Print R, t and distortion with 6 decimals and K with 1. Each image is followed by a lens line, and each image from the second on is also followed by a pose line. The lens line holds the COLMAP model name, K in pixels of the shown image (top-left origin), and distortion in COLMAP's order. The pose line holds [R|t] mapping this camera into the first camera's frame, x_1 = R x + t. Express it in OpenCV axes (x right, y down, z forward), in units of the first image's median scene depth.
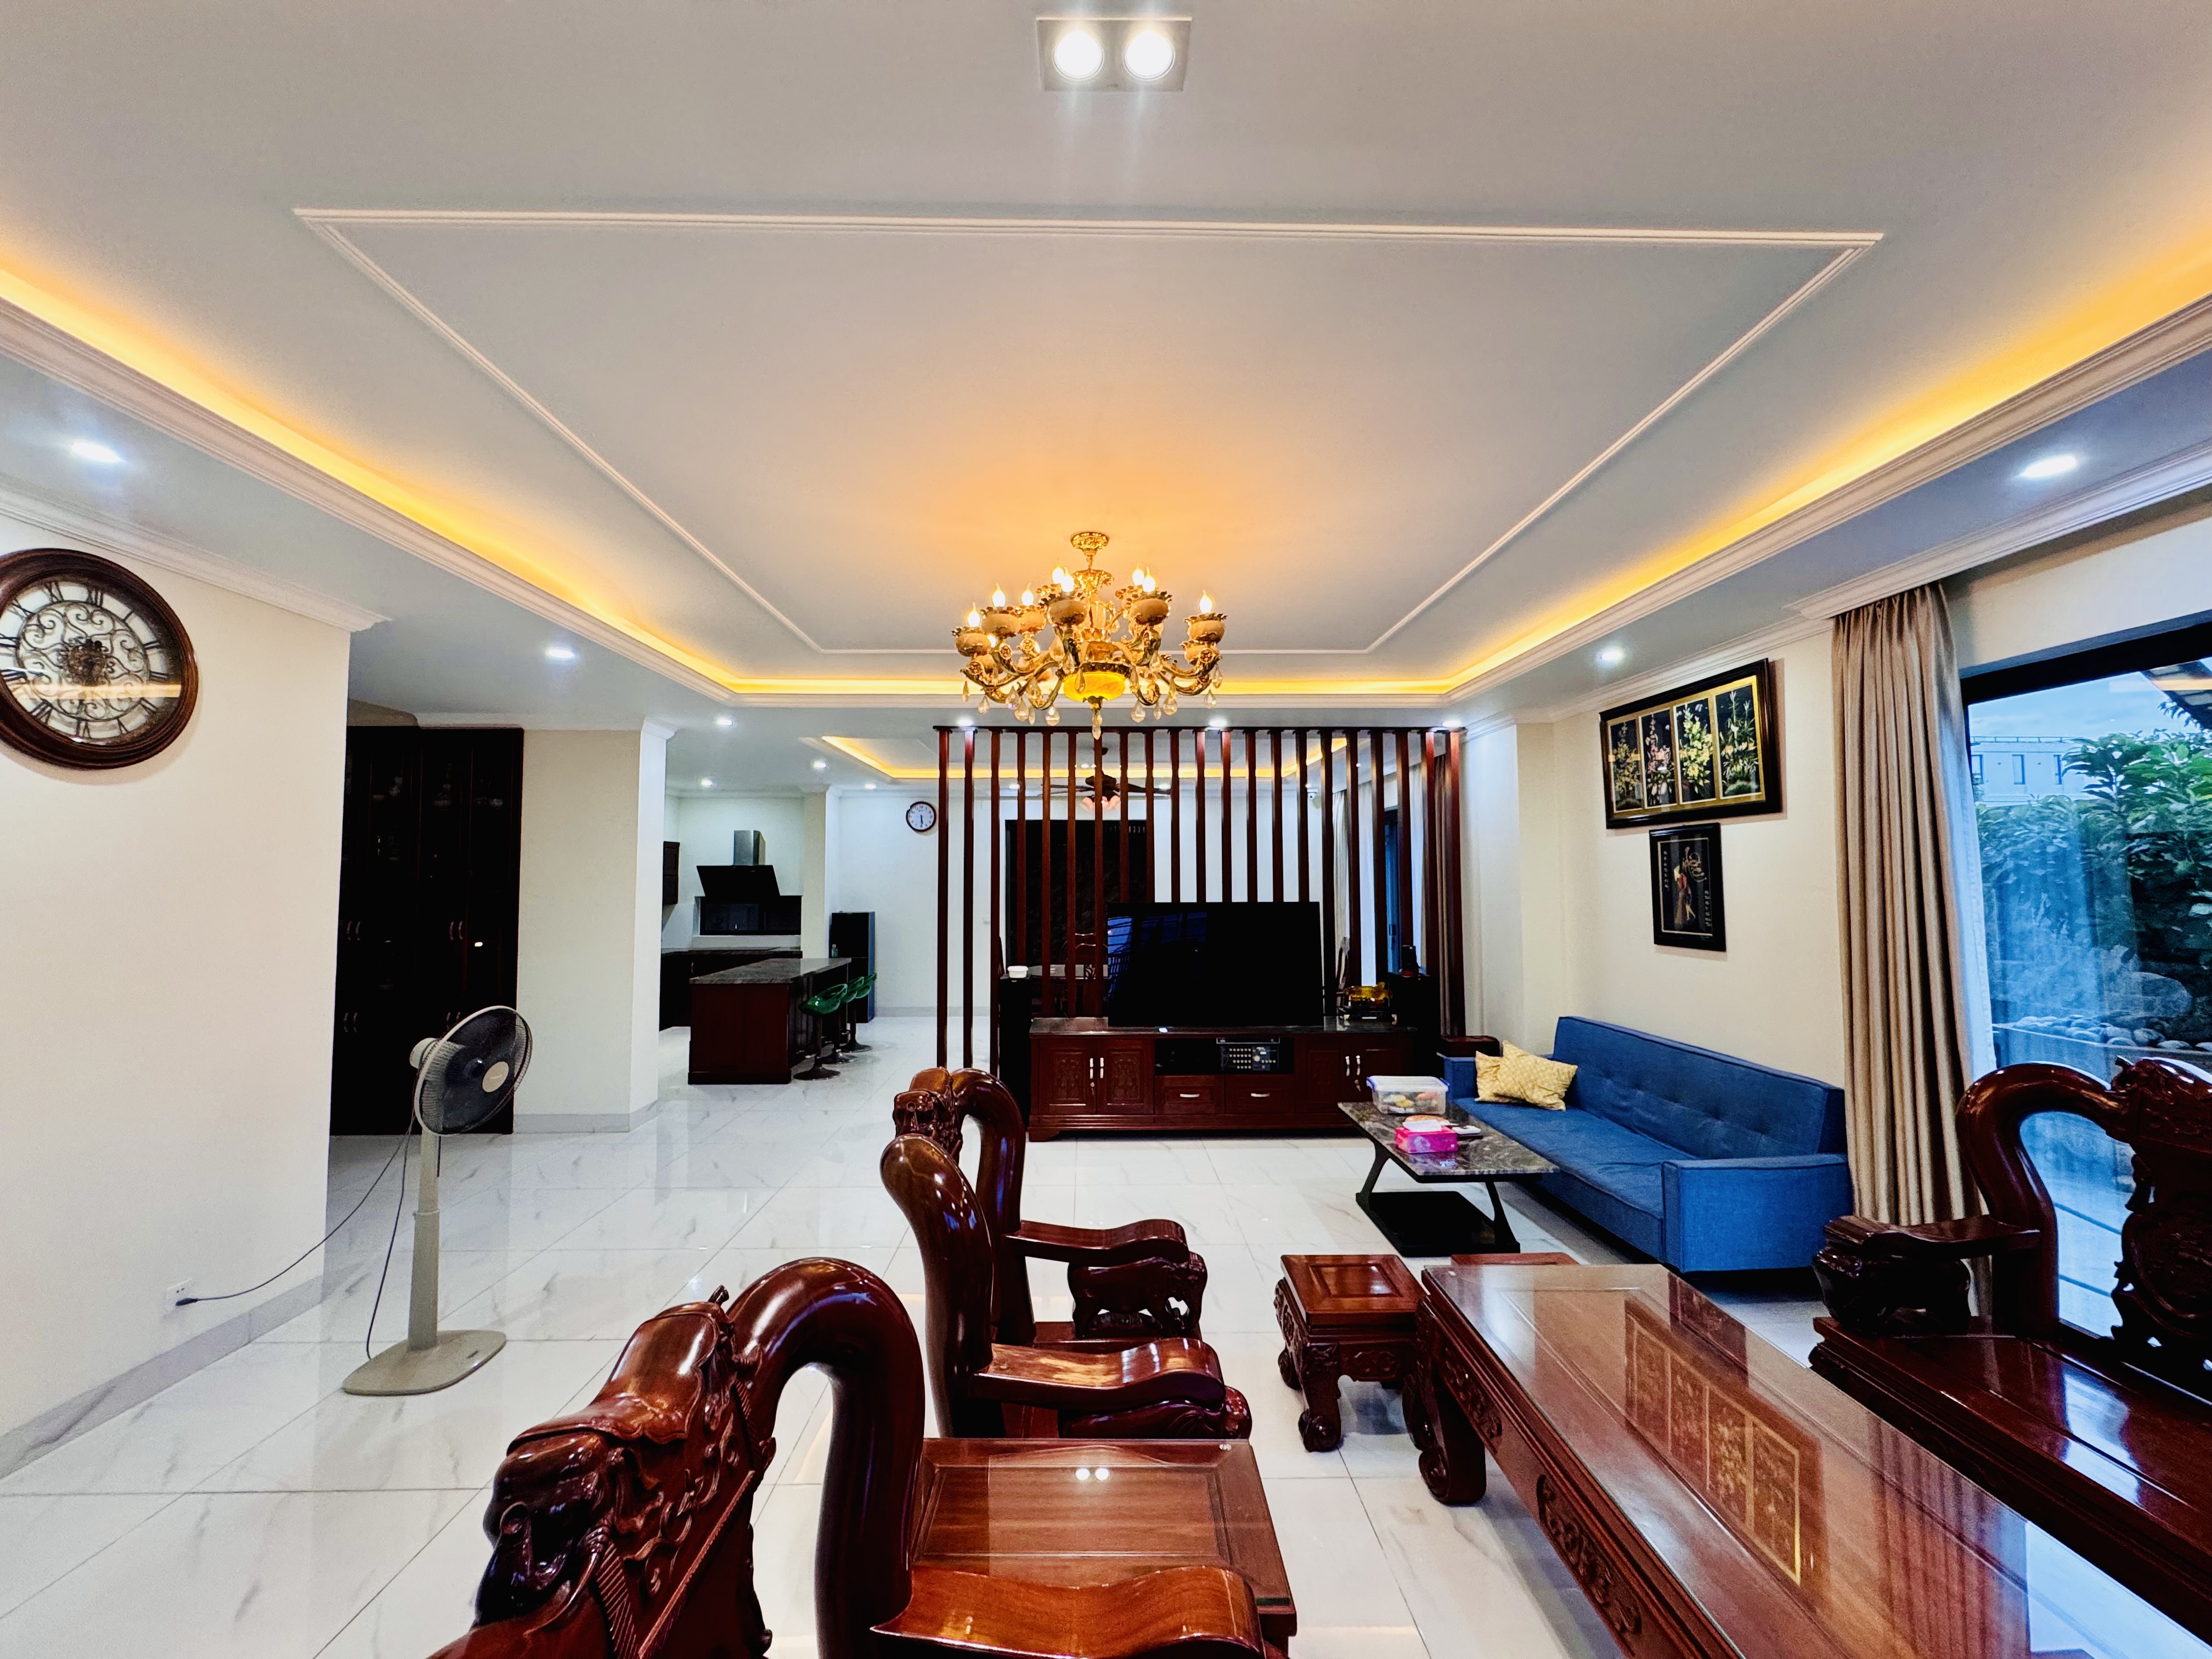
lens RADIAL K [[890.4, 0, 1106.0], [0, 890.4, 829.5], [0, 0, 1]] dist [-0.000293, 0.000086]
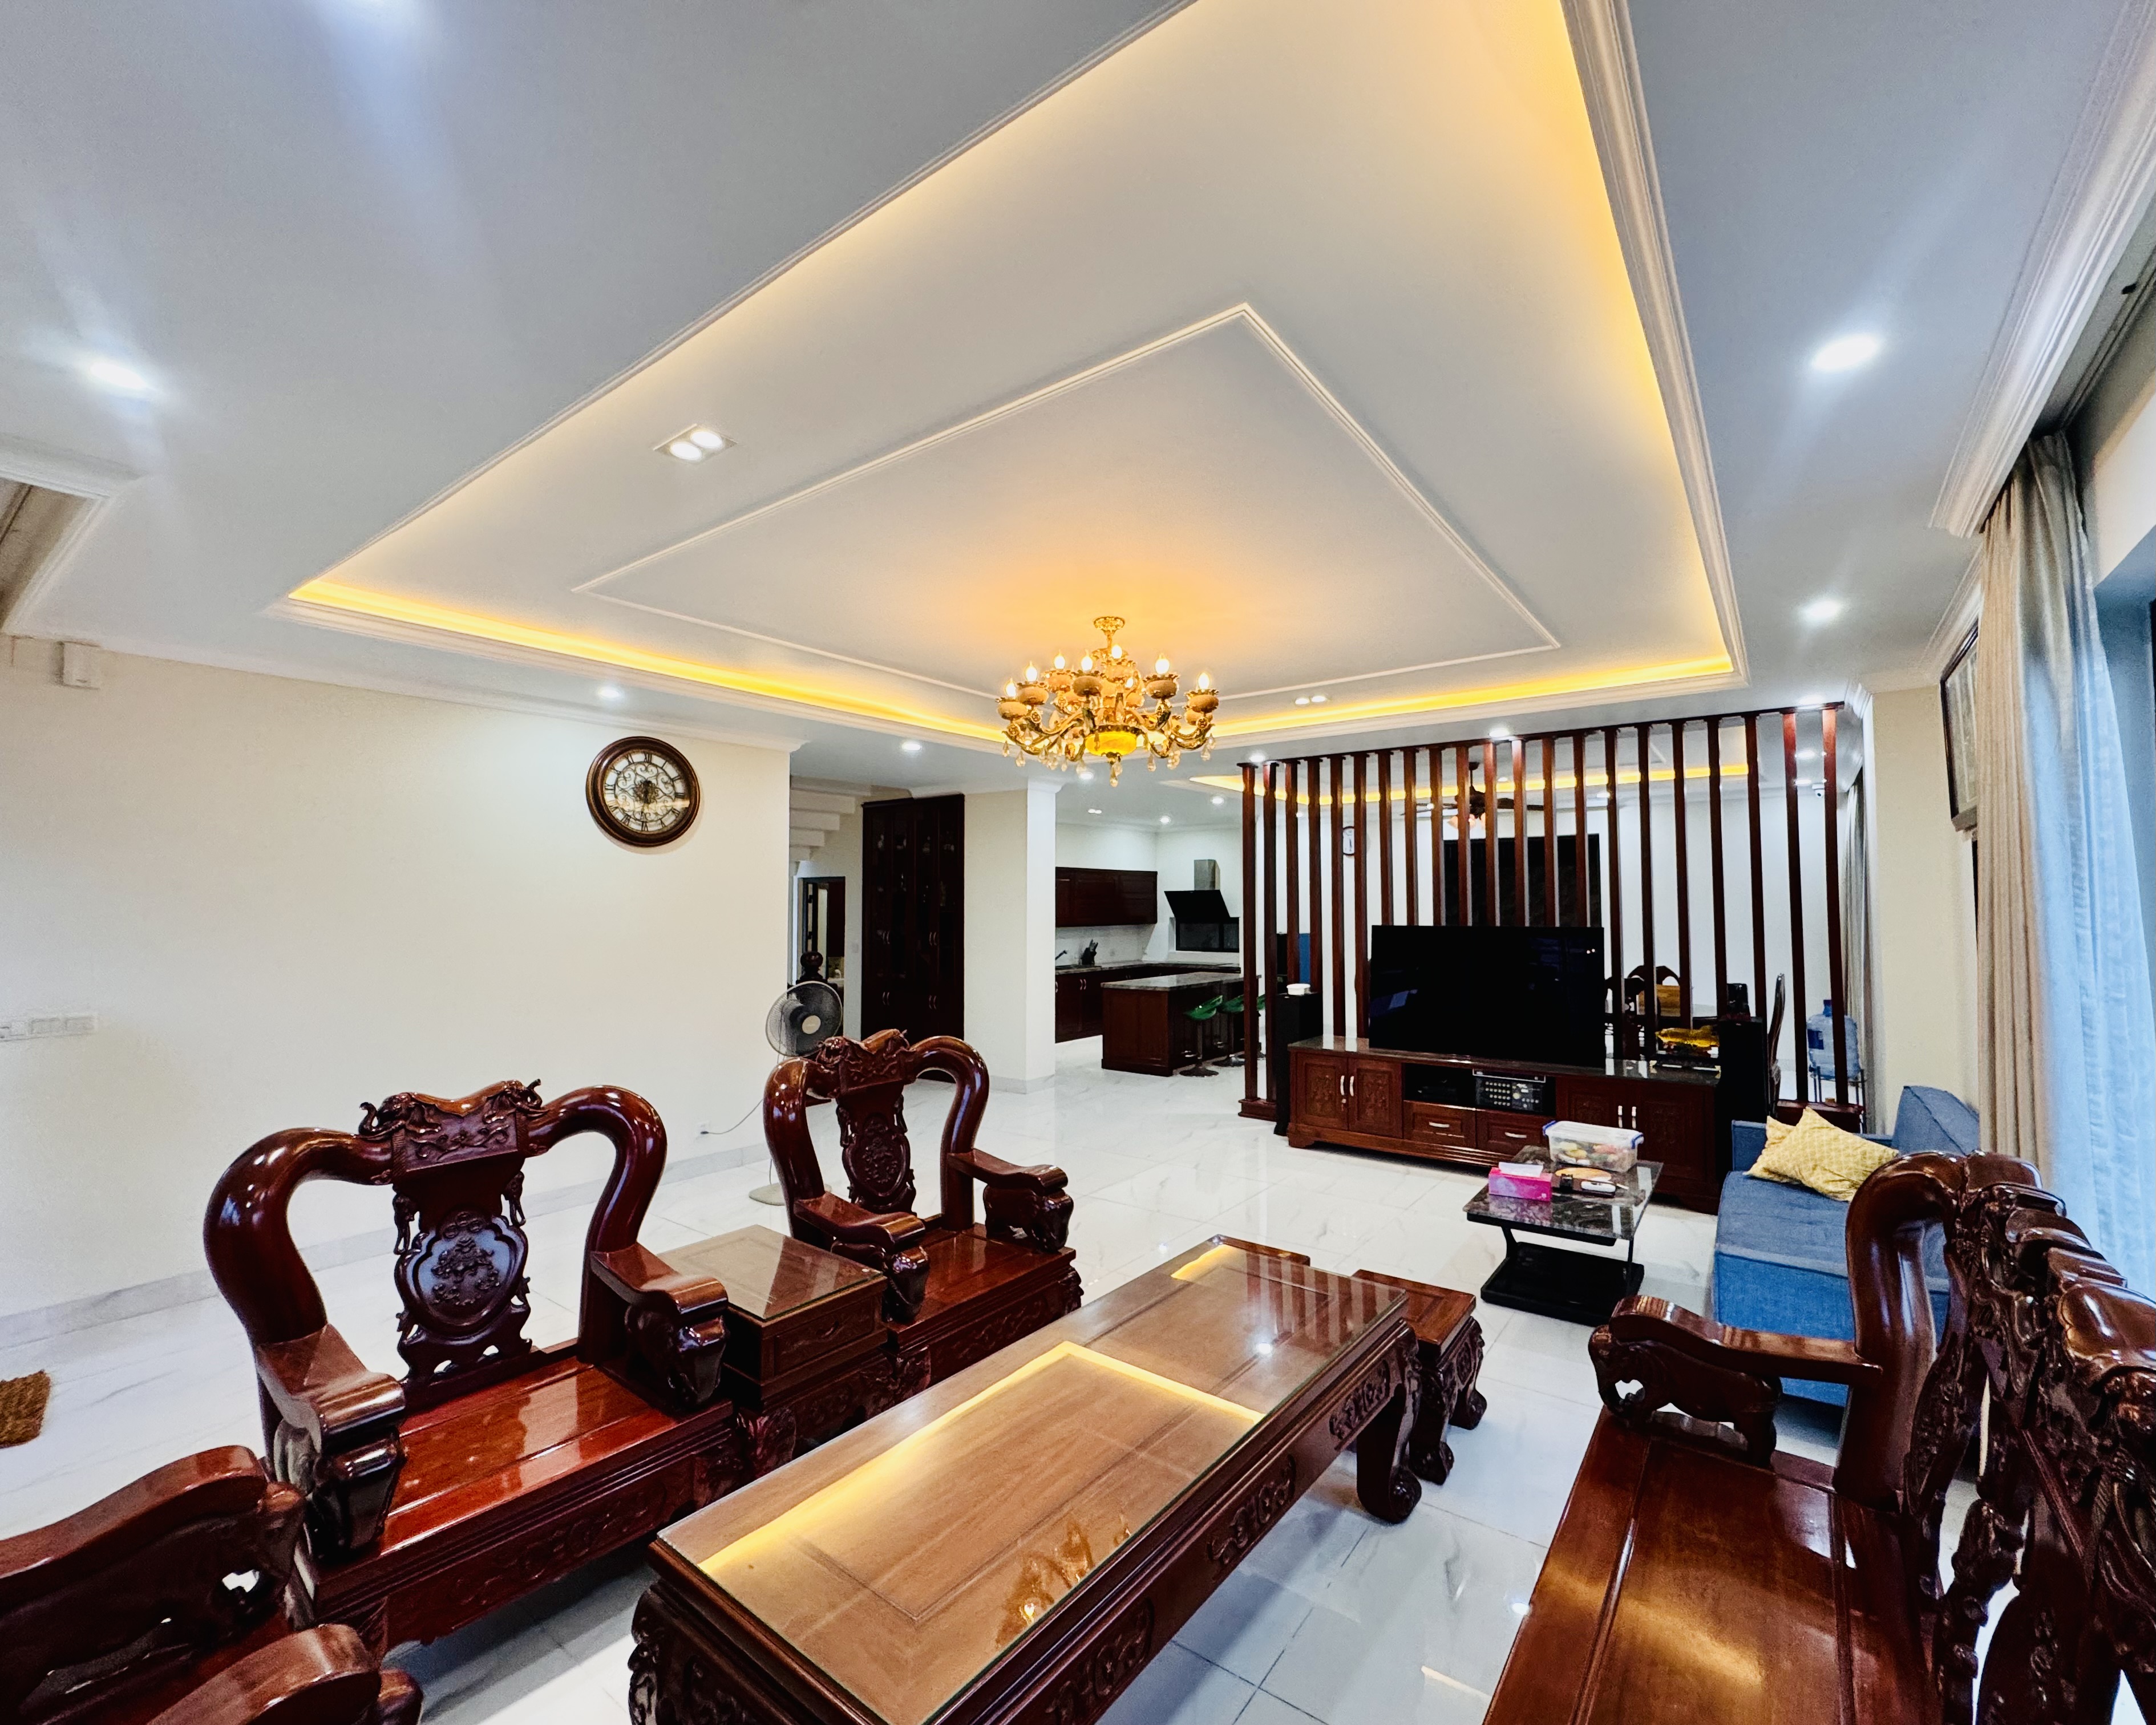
lens RADIAL K [[928.7, 0, 1149.1], [0, 928.7, 864.6], [0, 0, 1]] dist [-0.001768, -0.000082]
pose [[0.806406, -0.025534, -0.590811, 0.536389], [0.035089, 0.999373, 0.004701, -0.000491], [0.590320, -0.024522, 0.806796, 0.005646]]
